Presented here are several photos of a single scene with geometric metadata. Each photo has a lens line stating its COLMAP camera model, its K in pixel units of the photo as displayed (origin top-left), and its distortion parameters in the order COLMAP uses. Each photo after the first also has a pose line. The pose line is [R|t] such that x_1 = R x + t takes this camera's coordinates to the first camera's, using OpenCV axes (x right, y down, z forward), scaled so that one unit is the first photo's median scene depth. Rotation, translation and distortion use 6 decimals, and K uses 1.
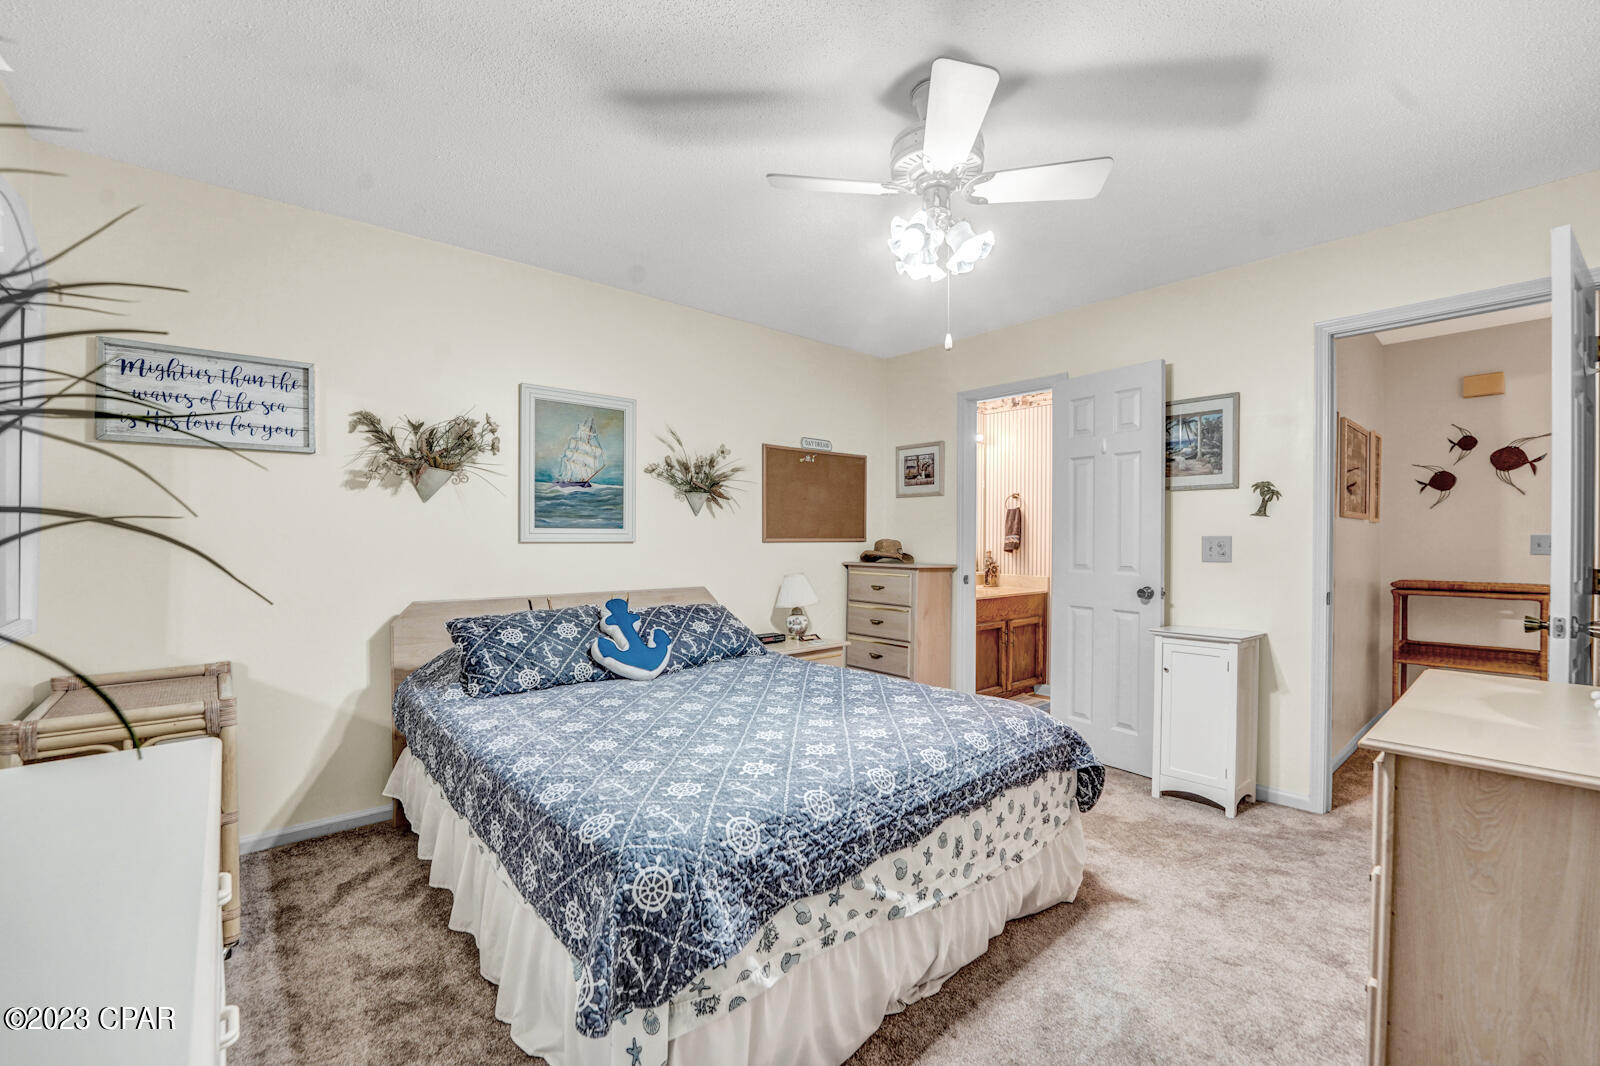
lens RADIAL K [[661.2, 0, 797.7], [0, 661.2, 540.5], [0, 0, 1]] dist [-0.018594, -0.000015]
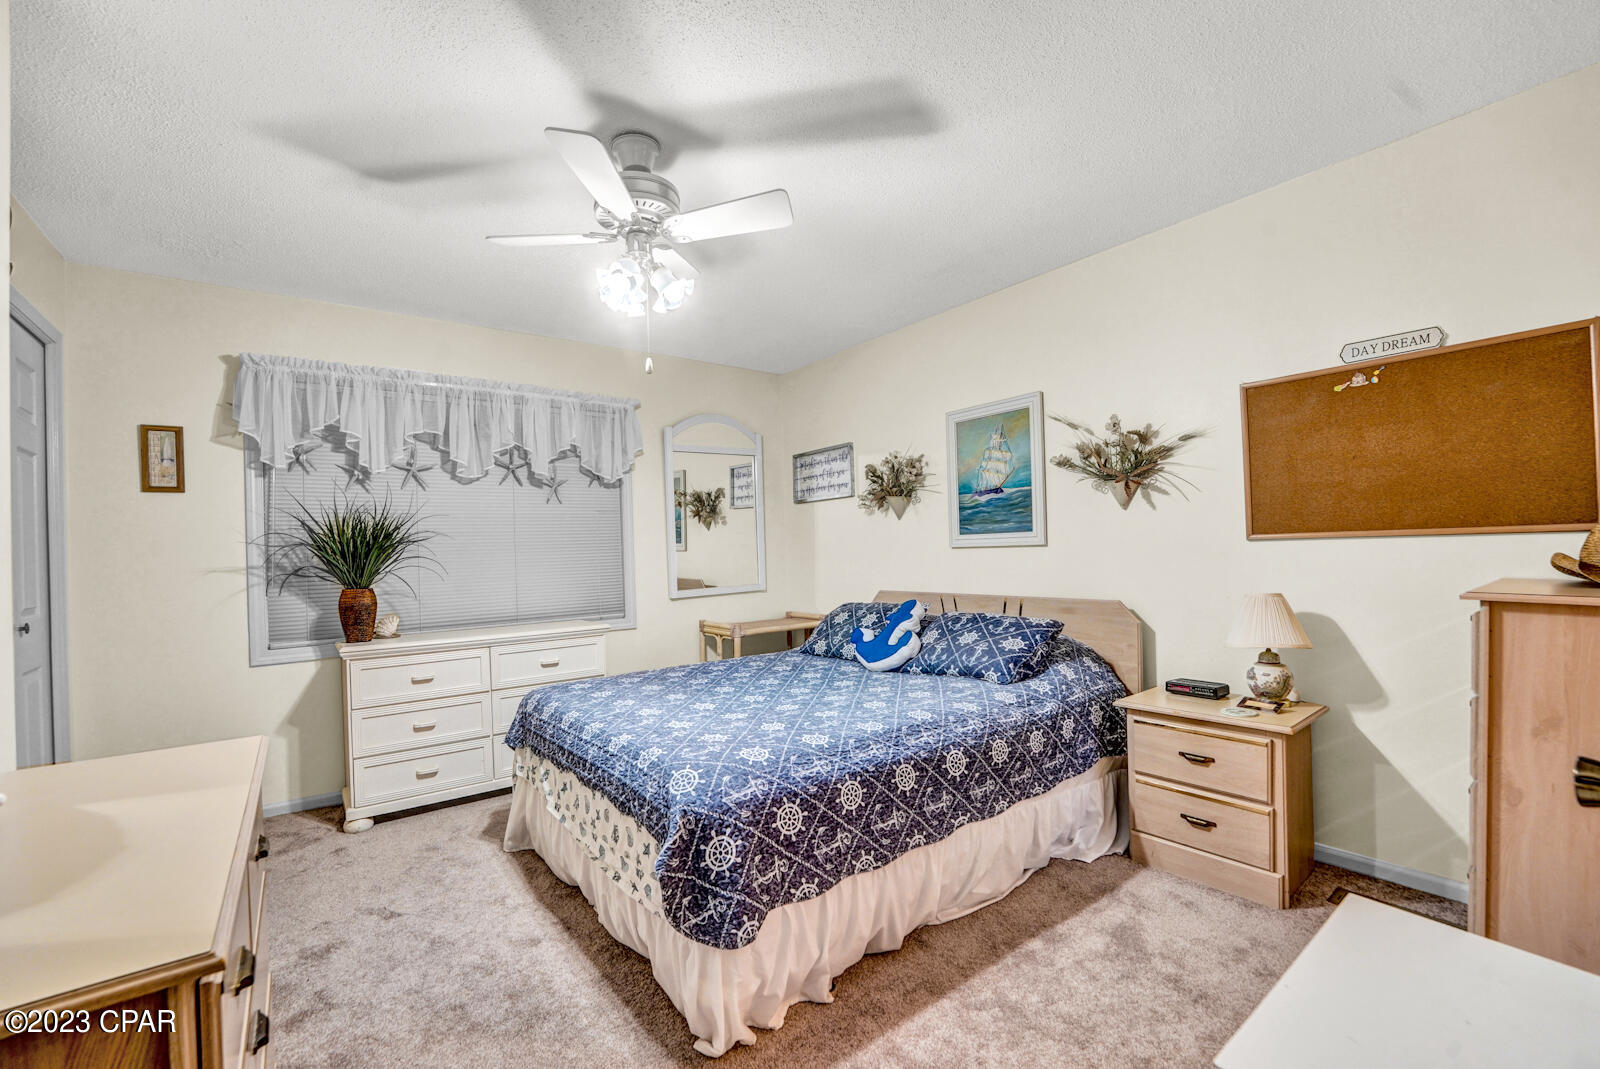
lens RADIAL K [[661.2, 0, 798.8], [0, 661.2, 545.8], [0, 0, 1]] dist [-0.018594, -0.000015]
pose [[-0.054803, -0.004851, -0.998485, 0.727688], [0.027961, 0.999589, -0.006391, -0.000479], [0.998106, -0.028269, -0.054645, 0.745072]]
